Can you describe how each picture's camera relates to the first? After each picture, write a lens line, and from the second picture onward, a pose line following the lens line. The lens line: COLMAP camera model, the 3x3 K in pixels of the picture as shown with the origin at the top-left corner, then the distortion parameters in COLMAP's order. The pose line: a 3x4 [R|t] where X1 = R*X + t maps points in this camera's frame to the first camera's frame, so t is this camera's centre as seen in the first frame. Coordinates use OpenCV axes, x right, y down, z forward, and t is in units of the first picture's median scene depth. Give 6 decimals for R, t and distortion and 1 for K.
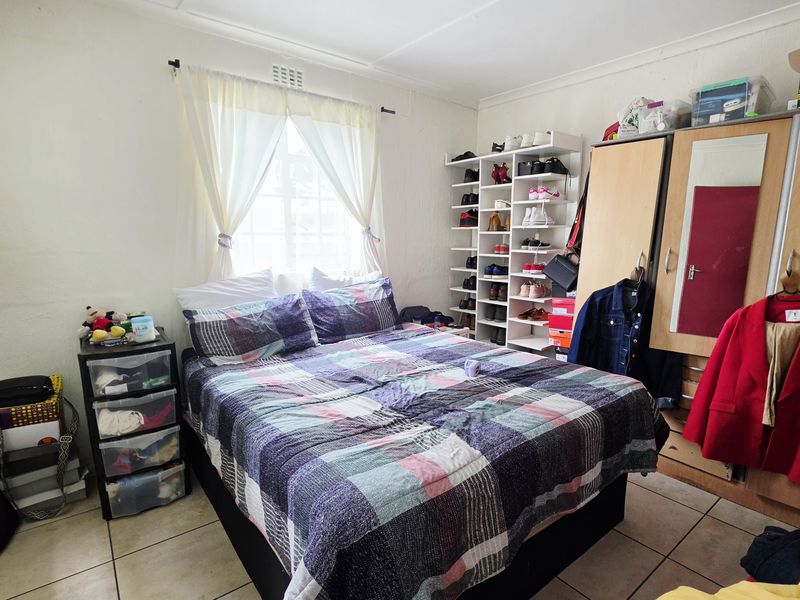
lens RADIAL K [[428.6, 0, 397.1], [0, 428.6, 313.8], [0, 0, 1]] dist [-0.000181, -0.001206]
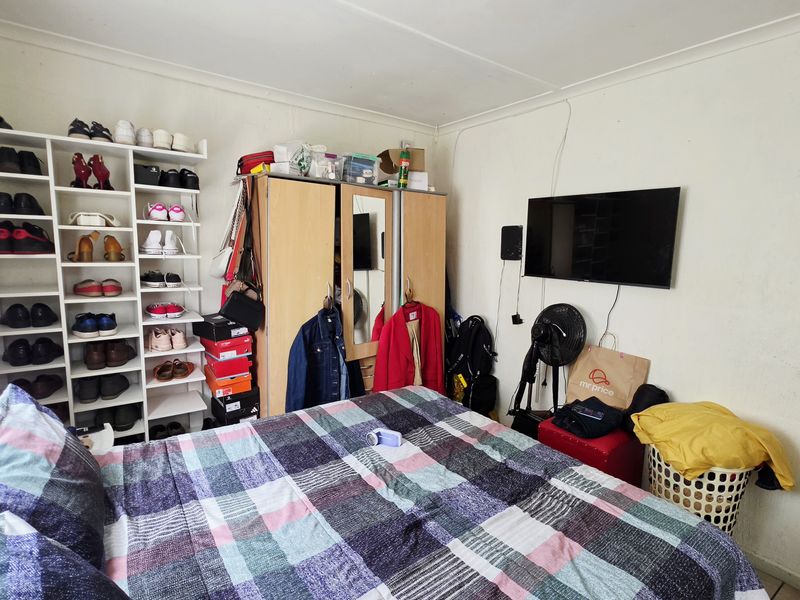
lens RADIAL K [[428.6, 0, 397.1], [0, 428.6, 313.8], [0, 0, 1]] dist [-0.000181, -0.001206]
pose [[0.046014, -0.168552, 0.984618, -0.559298], [0.149480, 0.975726, 0.160044, -0.223812], [-0.987694, 0.139816, 0.070092, 0.768878]]
